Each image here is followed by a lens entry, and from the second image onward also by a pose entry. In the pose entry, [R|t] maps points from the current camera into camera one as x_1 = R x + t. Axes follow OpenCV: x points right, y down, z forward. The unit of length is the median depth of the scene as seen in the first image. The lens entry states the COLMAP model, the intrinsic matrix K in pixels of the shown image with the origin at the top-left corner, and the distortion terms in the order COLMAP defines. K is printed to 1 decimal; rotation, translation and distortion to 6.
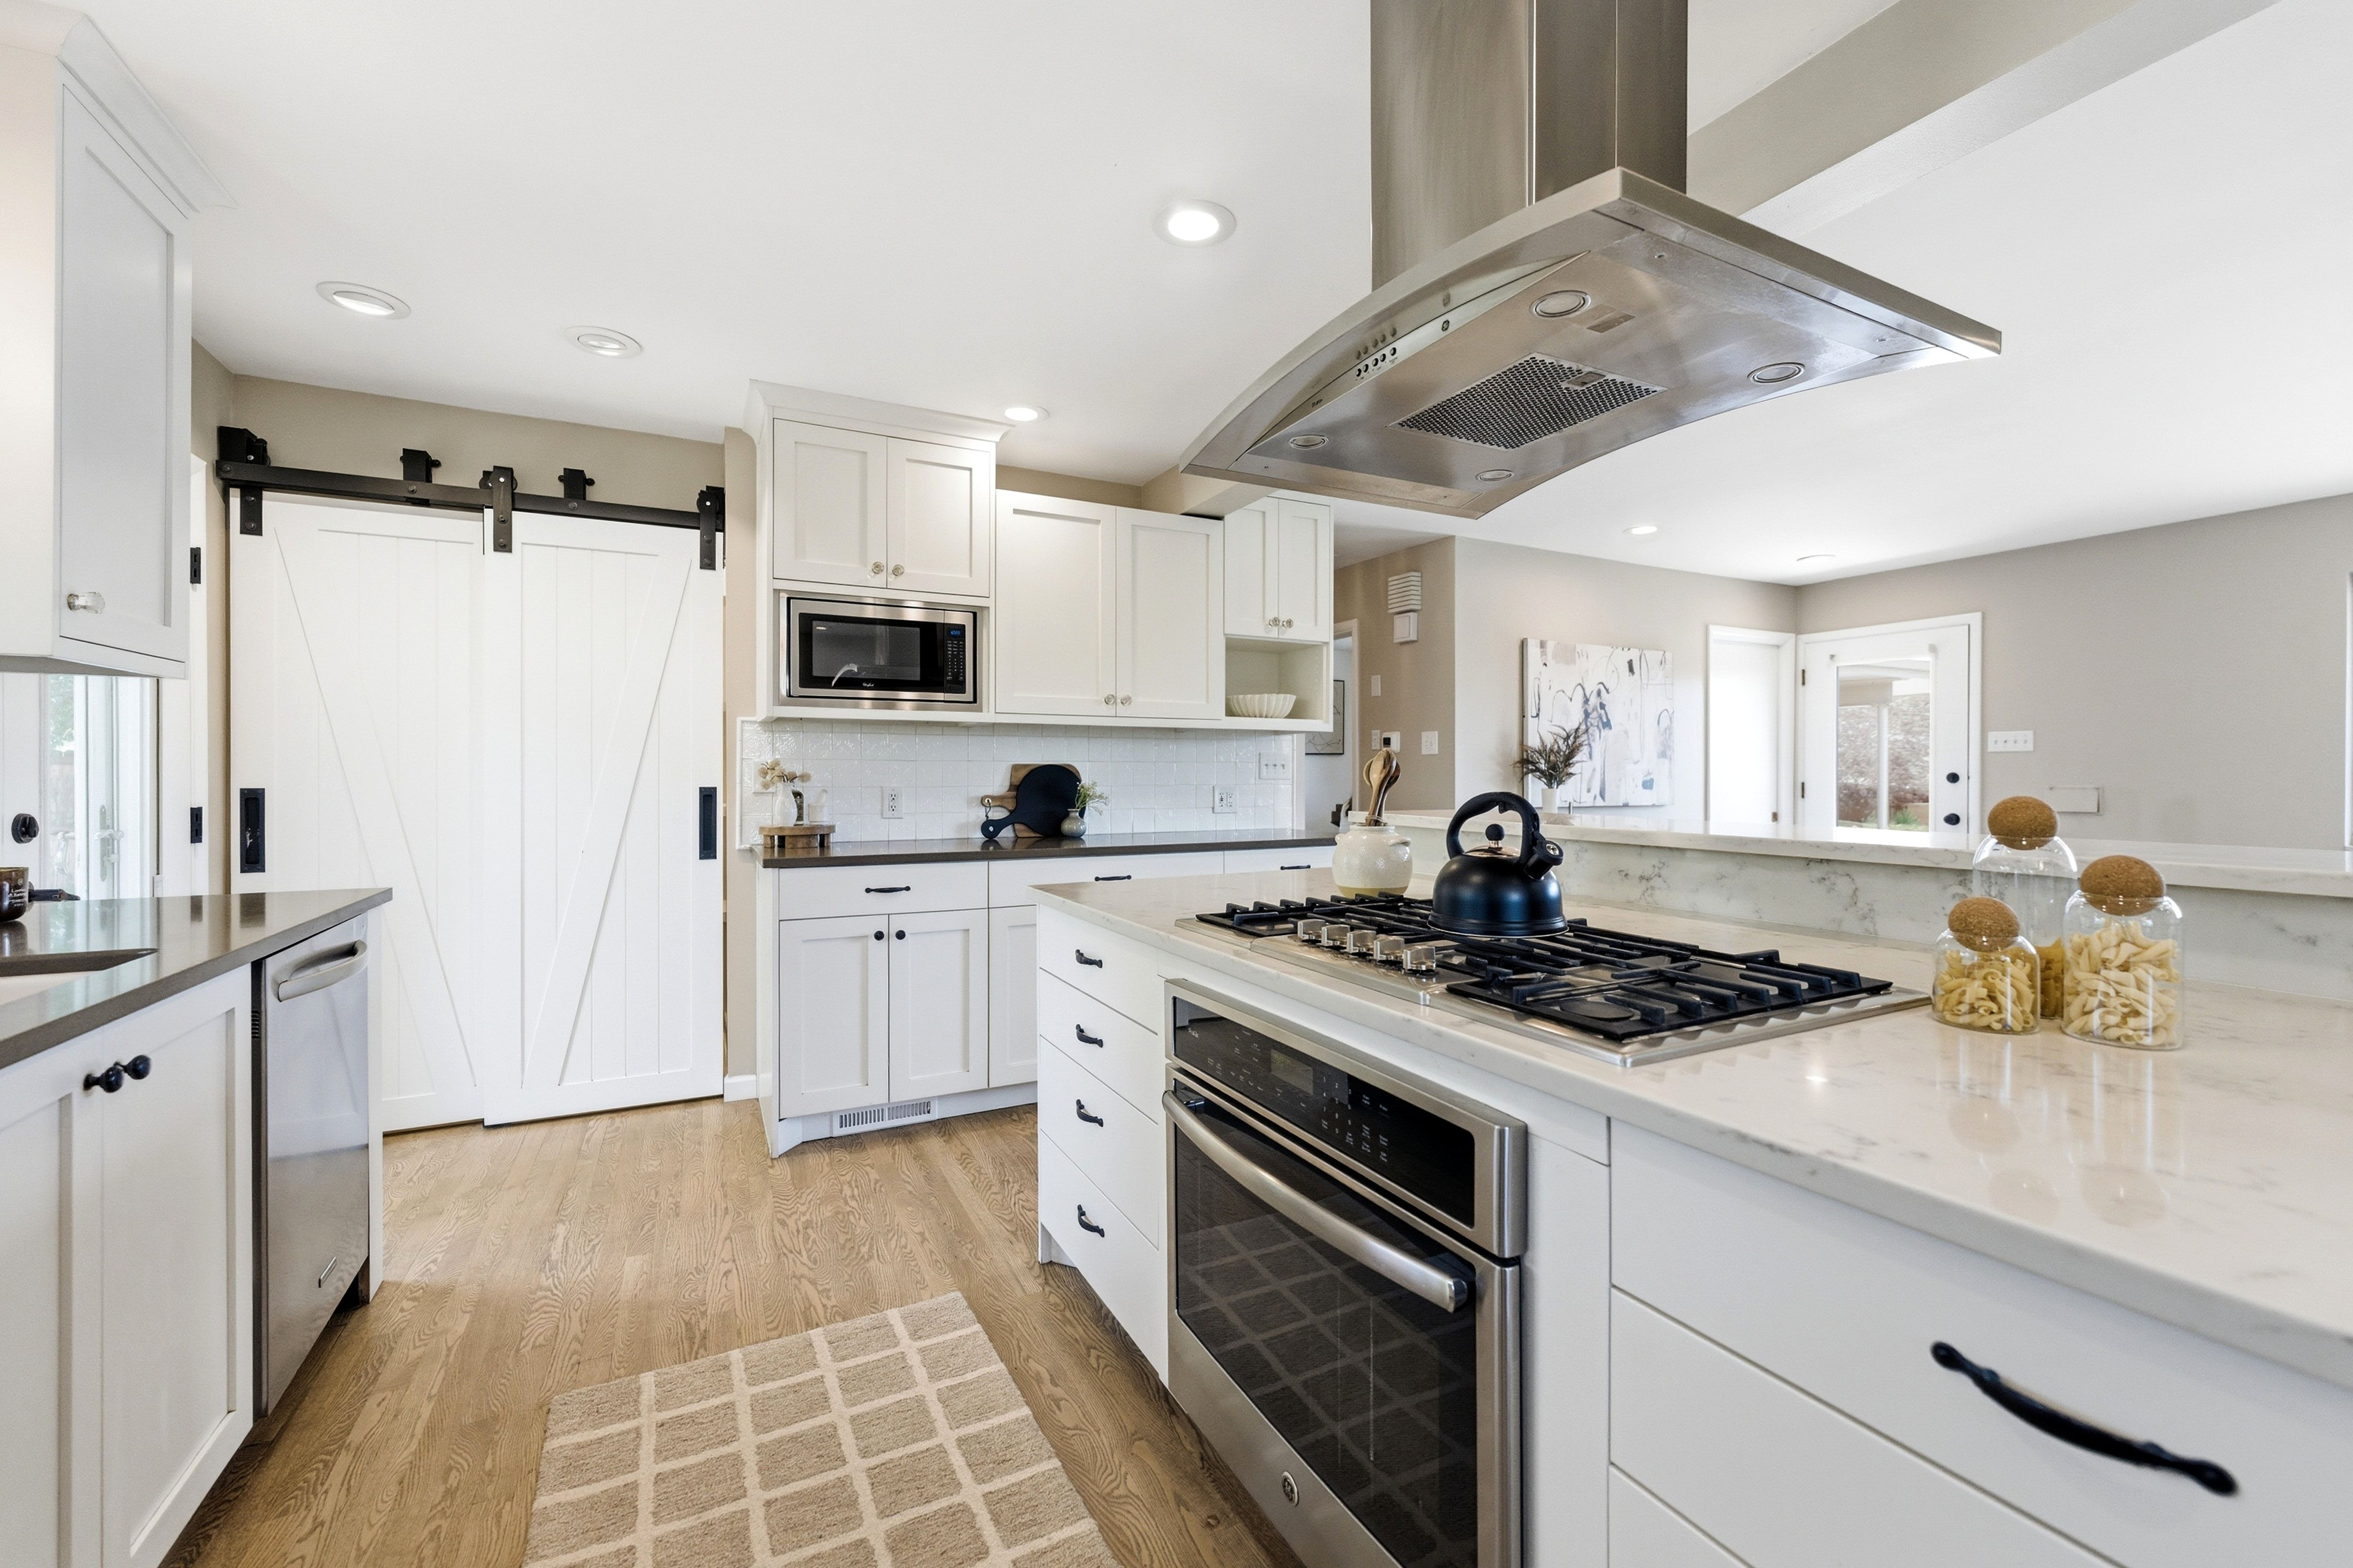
lens RADIAL K [[964.5, 0, 1188.7], [0, 964.5, 776.0], [0, 0, 1]] dist [-0.001096, -0.000228]
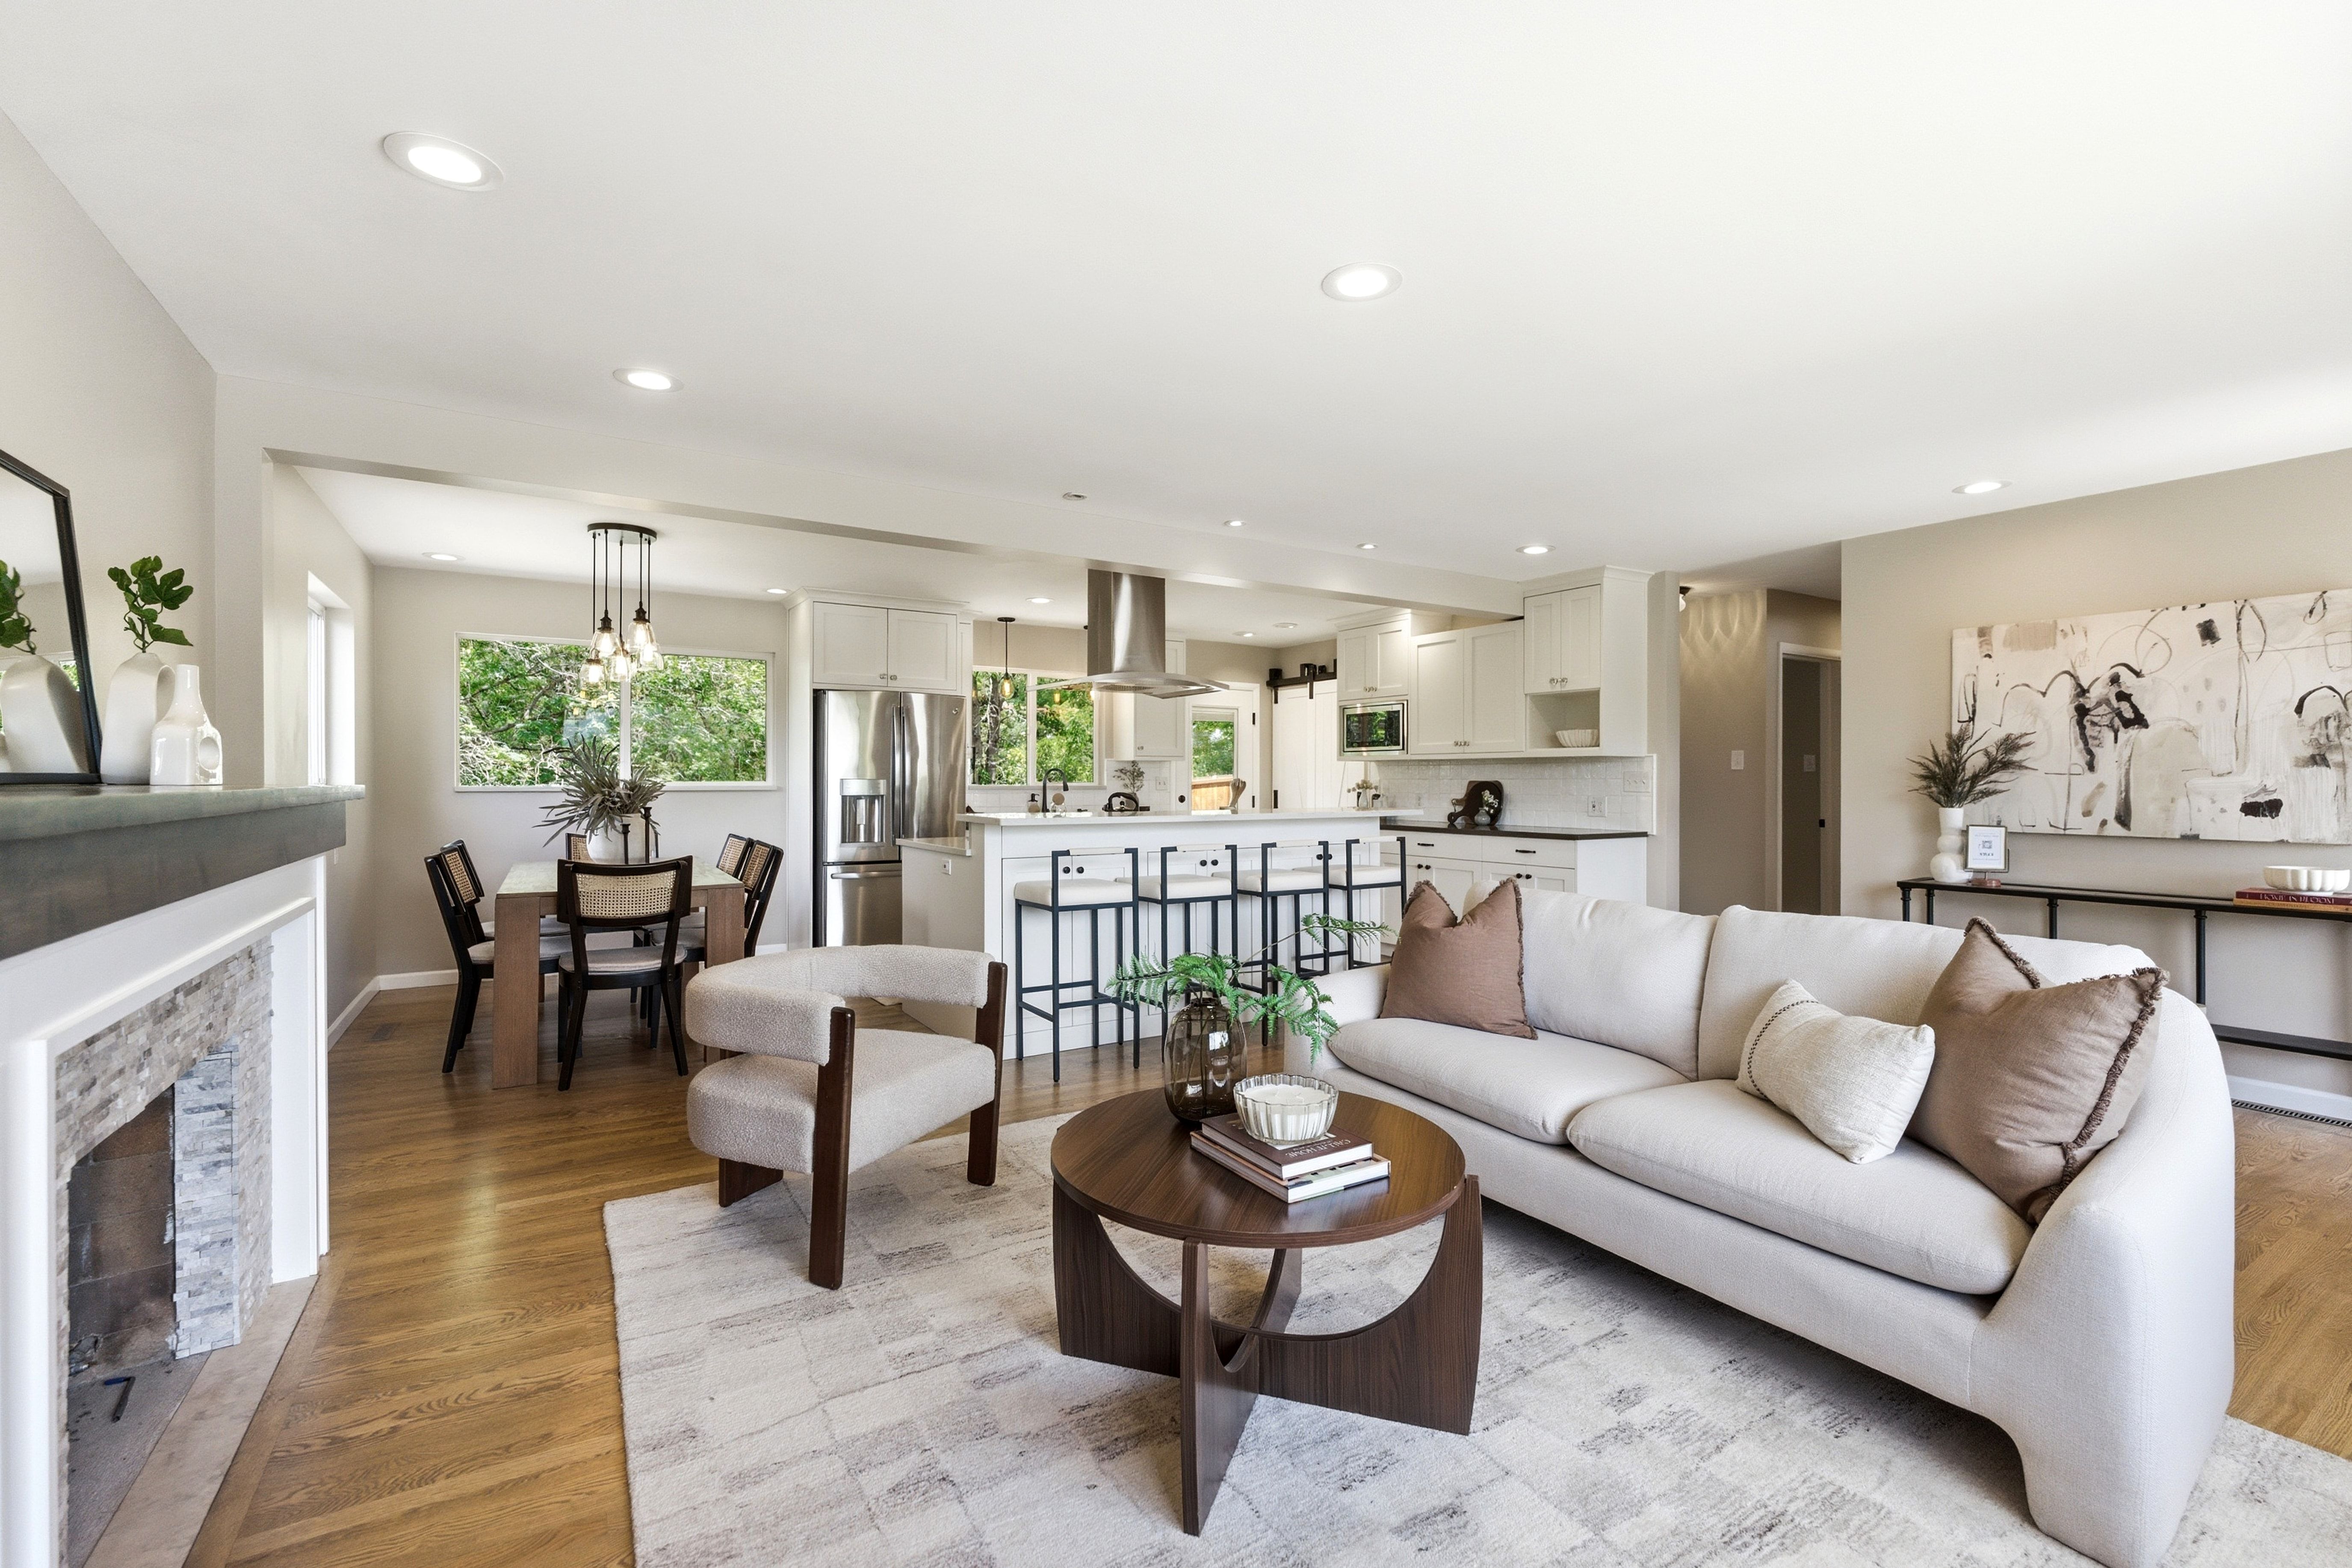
lens RADIAL K [[1014.4, 0, 1173.0], [0, 1014.4, 790.7], [0, 0, 1]] dist [-0.004196, 0.000298]
pose [[0.087490, 0.009963, -0.996116, 1.727066], [-0.003703, 0.999946, 0.009676, -0.010747], [0.996159, 0.002842, 0.087522, 0.352997]]
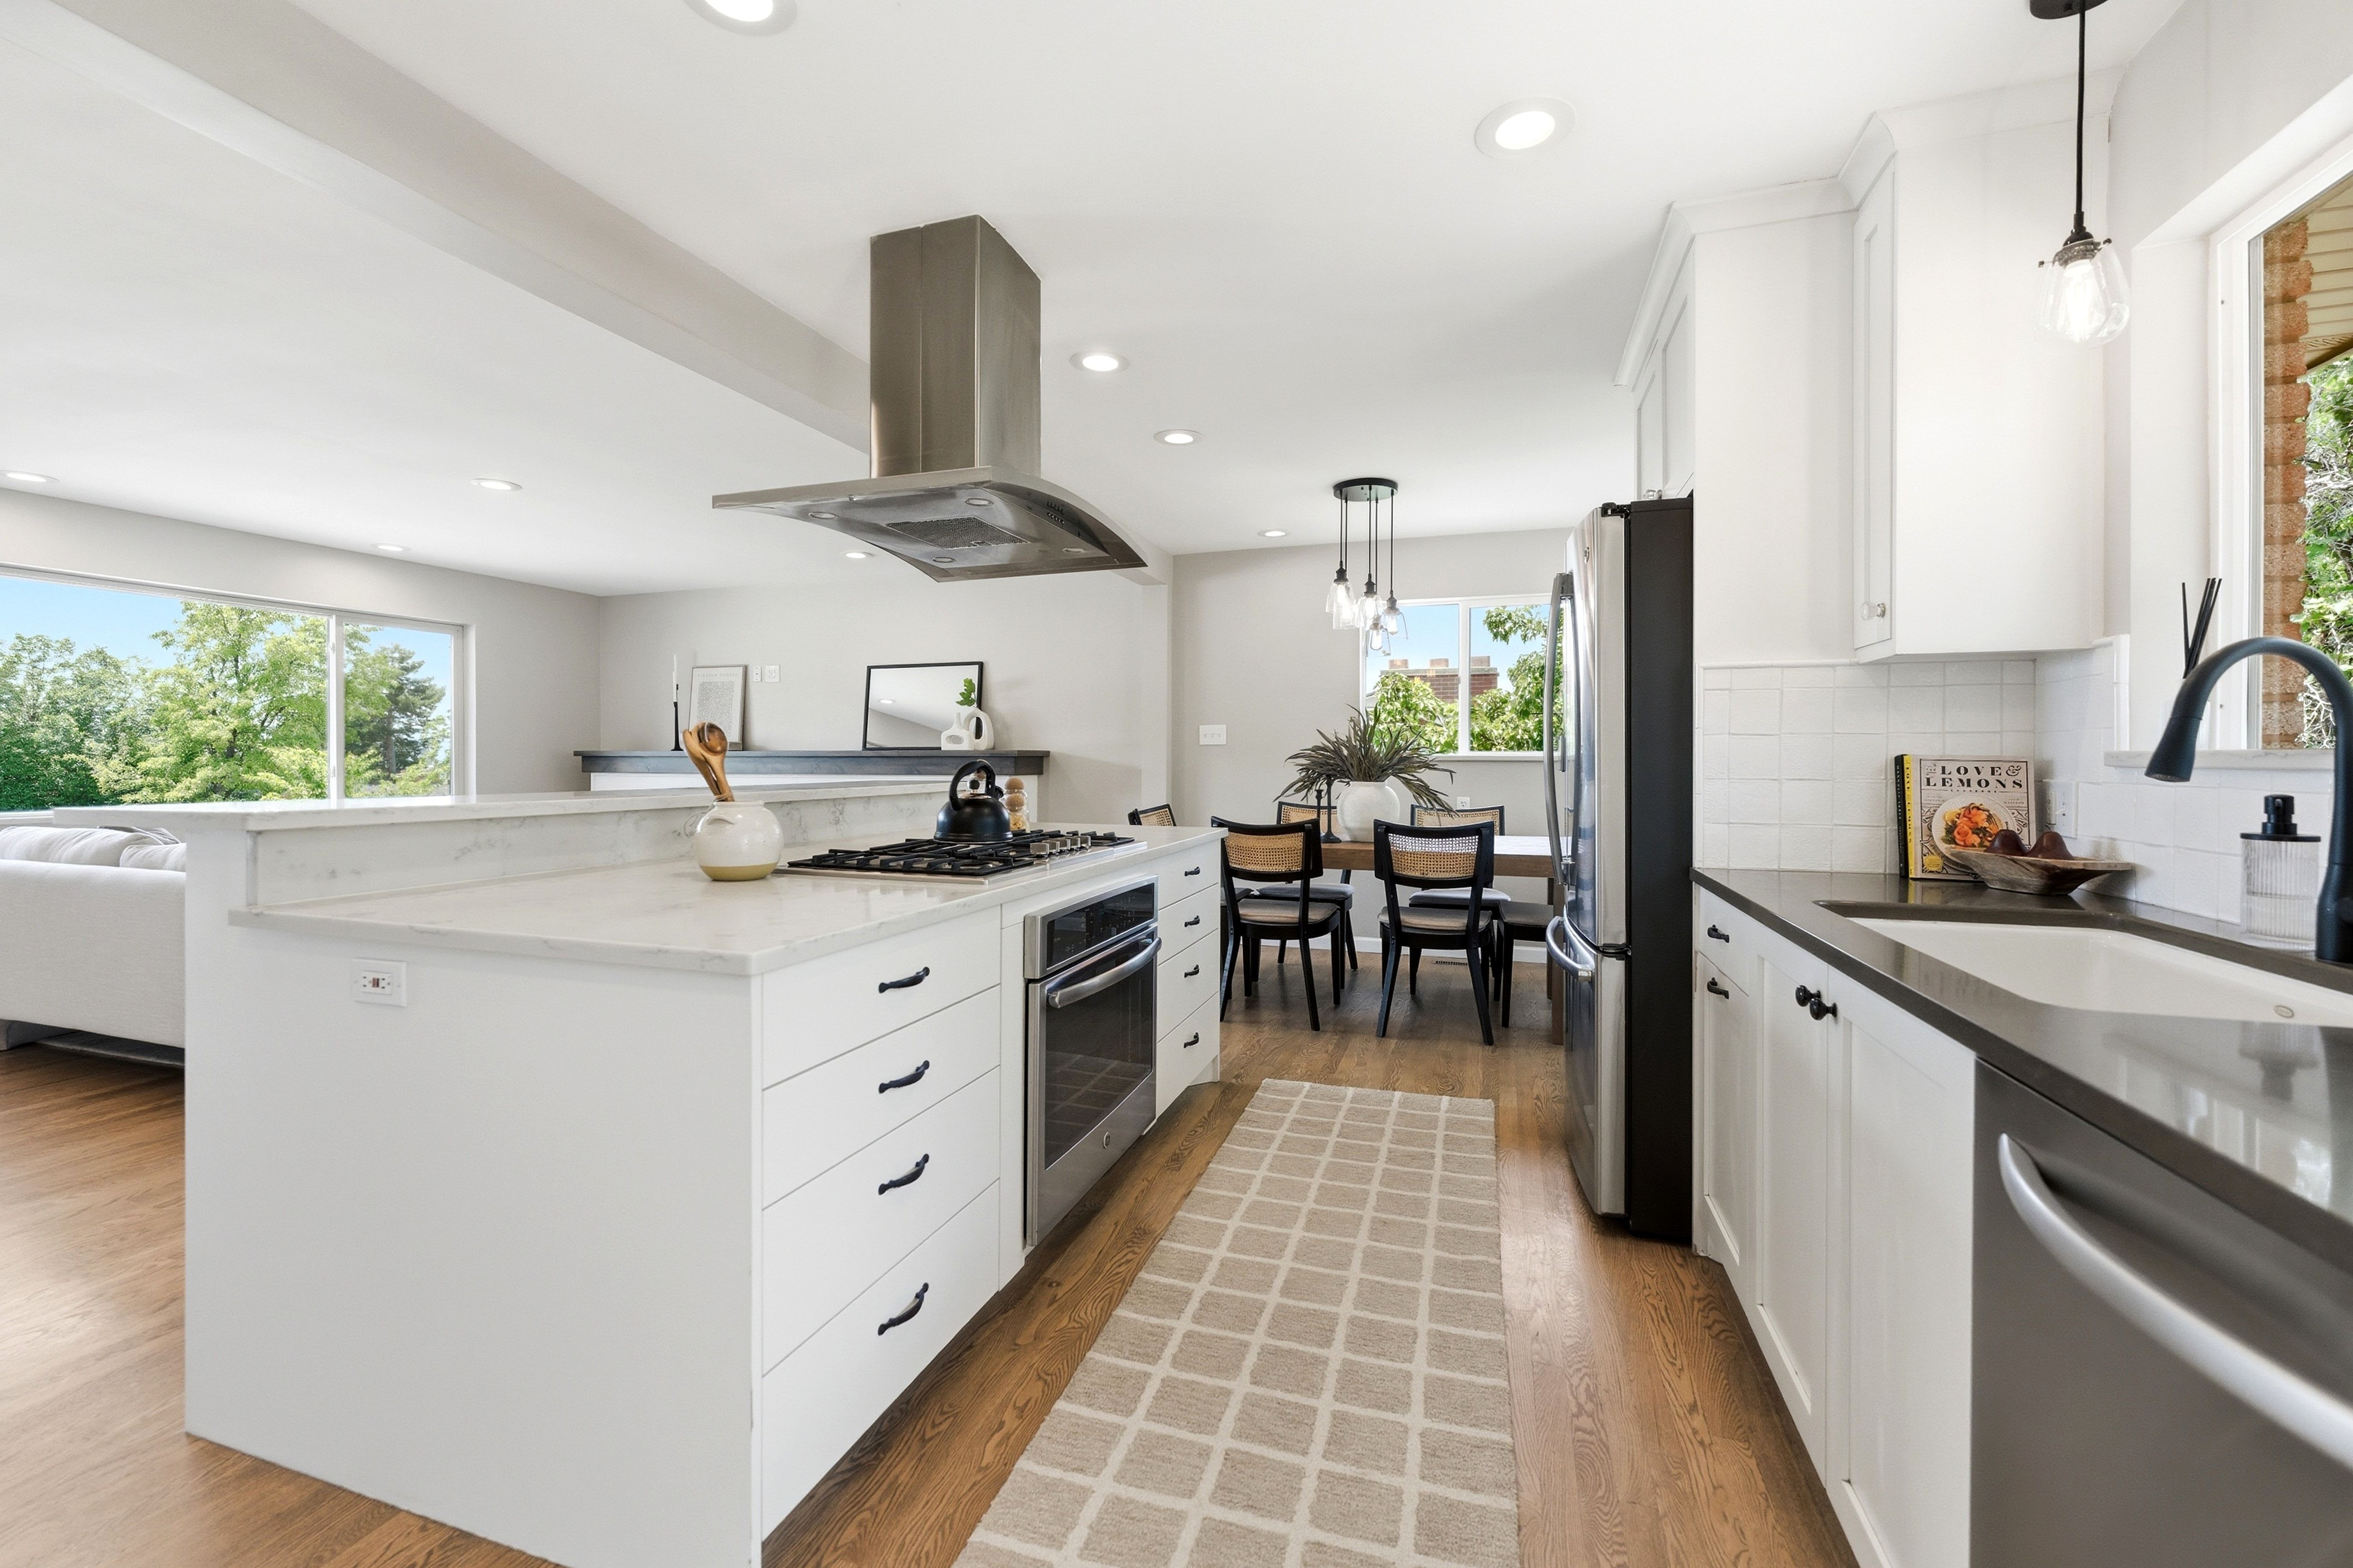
lens RADIAL K [[964.4, 0, 1175.6], [0, 964.4, 767.0], [0, 0, 1]] dist [-0.001096, -0.000228]
pose [[-0.703480, -0.008492, 0.710664, -0.469287], [-0.001940, 0.999948, 0.010028, 0.003922], [-0.710712, 0.005676, -0.703460, 0.800949]]
